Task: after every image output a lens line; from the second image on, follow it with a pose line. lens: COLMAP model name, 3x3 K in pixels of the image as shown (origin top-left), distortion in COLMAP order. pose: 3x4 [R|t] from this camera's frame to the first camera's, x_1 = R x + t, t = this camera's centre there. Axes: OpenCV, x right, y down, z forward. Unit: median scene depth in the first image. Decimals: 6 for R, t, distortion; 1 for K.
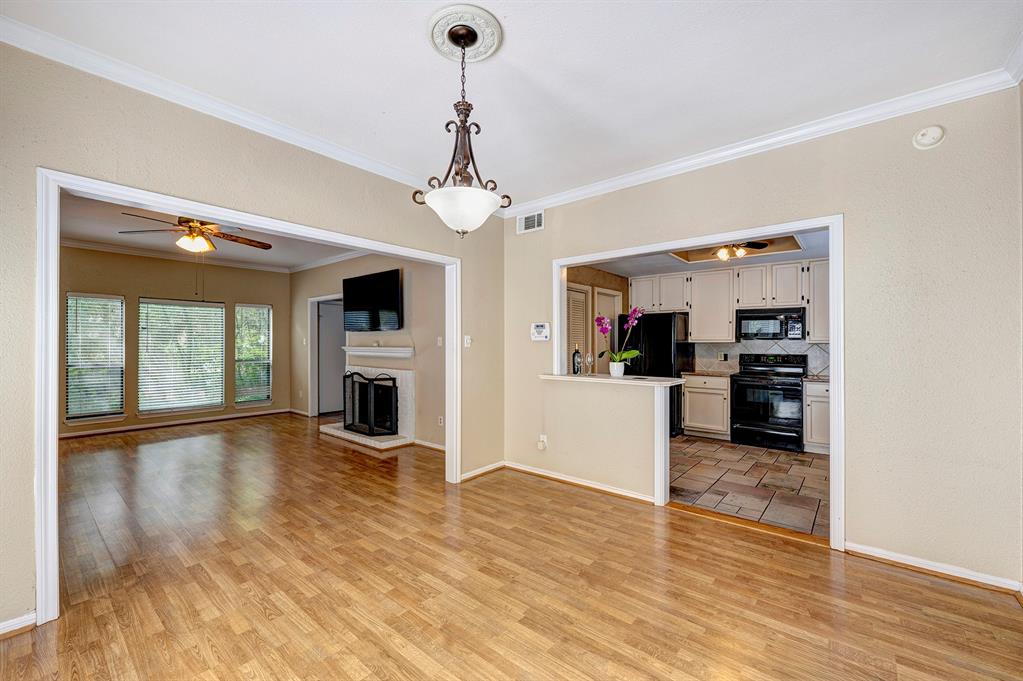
lens RADIAL K [[407.7, 0, 513.2], [0, 407.7, 344.5], [0, 0, 1]] dist [0.008689, -0.000378]
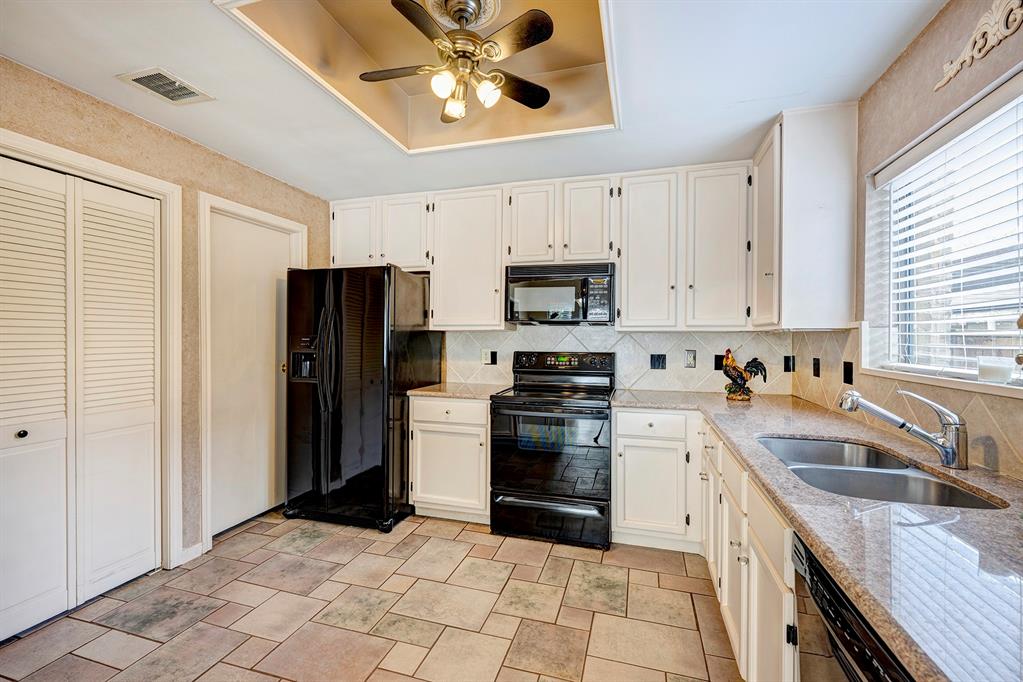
lens RADIAL K [[452.0, 0, 511.5], [0, 452.0, 341.0], [0, 0, 1]] dist [0.016576, 0.000125]
pose [[0.917623, 0.003812, 0.397433, 0.346242], [-0.005065, 0.999985, 0.002104, 0.008420], [-0.397419, -0.003944, 0.917629, 0.498001]]
